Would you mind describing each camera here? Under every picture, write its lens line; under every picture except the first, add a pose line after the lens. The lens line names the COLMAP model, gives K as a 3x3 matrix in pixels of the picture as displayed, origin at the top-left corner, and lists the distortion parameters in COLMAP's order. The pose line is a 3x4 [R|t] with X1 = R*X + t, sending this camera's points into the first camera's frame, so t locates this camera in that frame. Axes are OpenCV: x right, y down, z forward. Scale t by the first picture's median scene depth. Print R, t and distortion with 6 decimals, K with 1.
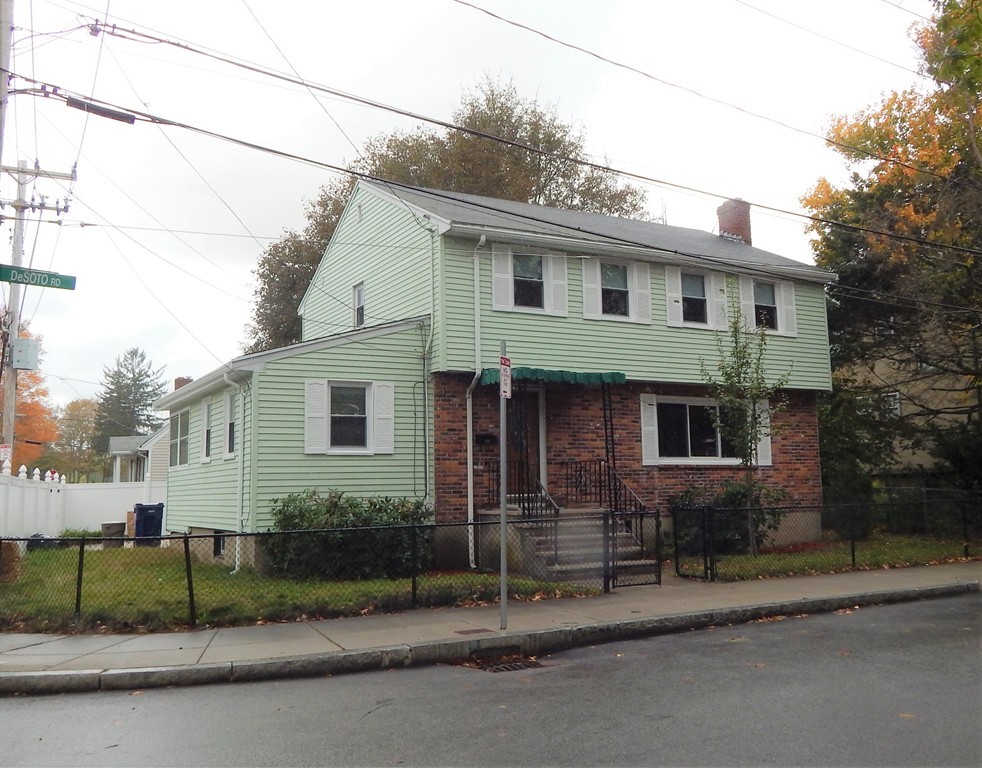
lens RADIAL K [[908.6, 0, 491.6], [0, 908.6, 382.1], [0, 0, 1]] dist [-0.124001, 0.000000]
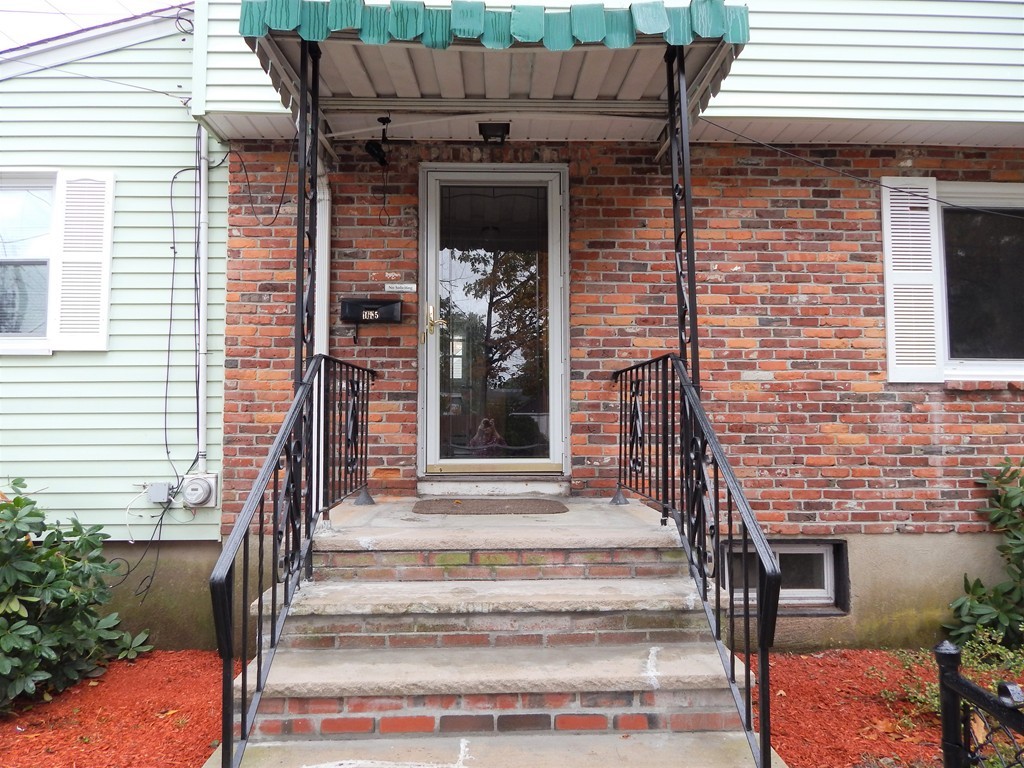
lens RADIAL K [[669.0, 0, 512.3], [0, 669.0, 380.6], [0, 0, 1]] dist [-0.007183, 0.001308]
pose [[0.892120, -0.007694, -0.451732, 0.160804], [0.039777, 0.997310, 0.061569, 0.073036], [0.450043, -0.072896, 0.890027, 0.739231]]
